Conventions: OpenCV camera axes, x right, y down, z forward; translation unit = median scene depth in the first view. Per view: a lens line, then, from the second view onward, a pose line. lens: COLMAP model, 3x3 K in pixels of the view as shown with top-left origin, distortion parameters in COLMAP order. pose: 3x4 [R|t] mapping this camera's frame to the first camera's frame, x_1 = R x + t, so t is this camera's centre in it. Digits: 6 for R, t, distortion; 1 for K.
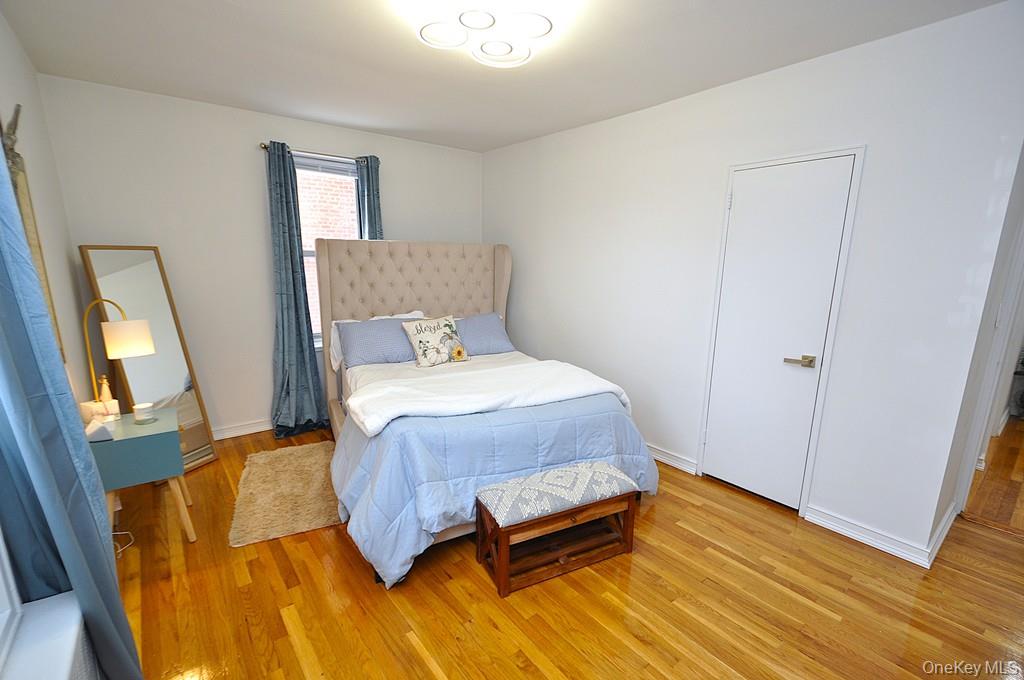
lens RADIAL K [[453.5, 0, 509.2], [0, 453.5, 350.7], [0, 0, 1]] dist [0.002355, -0.002767]
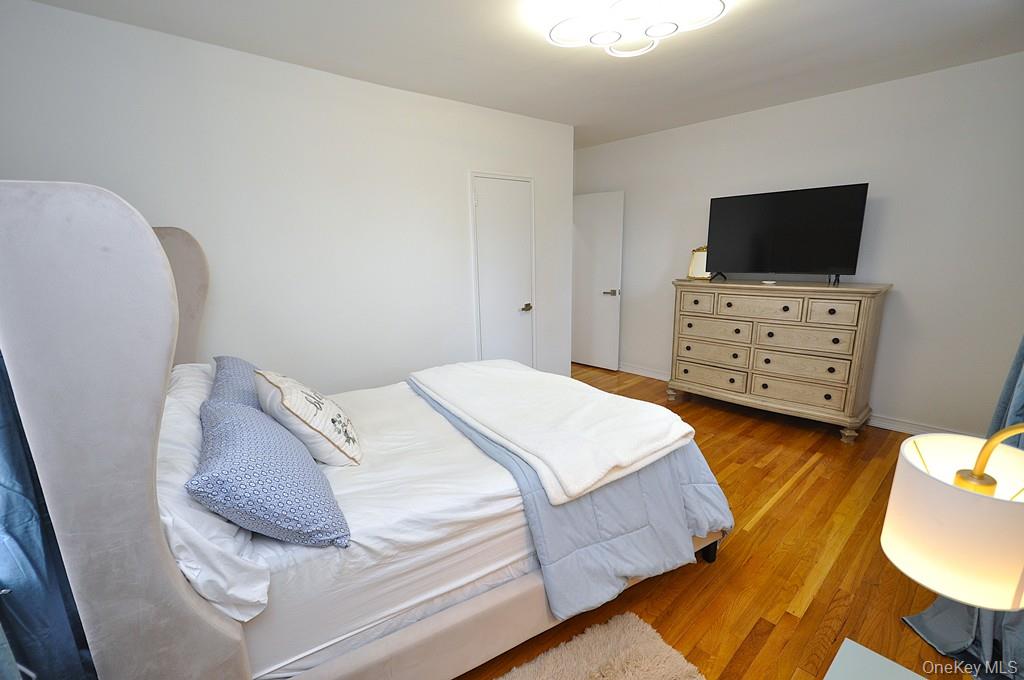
lens RADIAL K [[453.5, 0, 508.5], [0, 453.5, 348.5], [0, 0, 1]] dist [0.002355, -0.002767]
pose [[-0.062076, -0.239660, 0.968870, -1.259635], [0.226081, 0.942133, 0.247532, -0.336751], [-0.972129, 0.234409, -0.004301, 1.474771]]
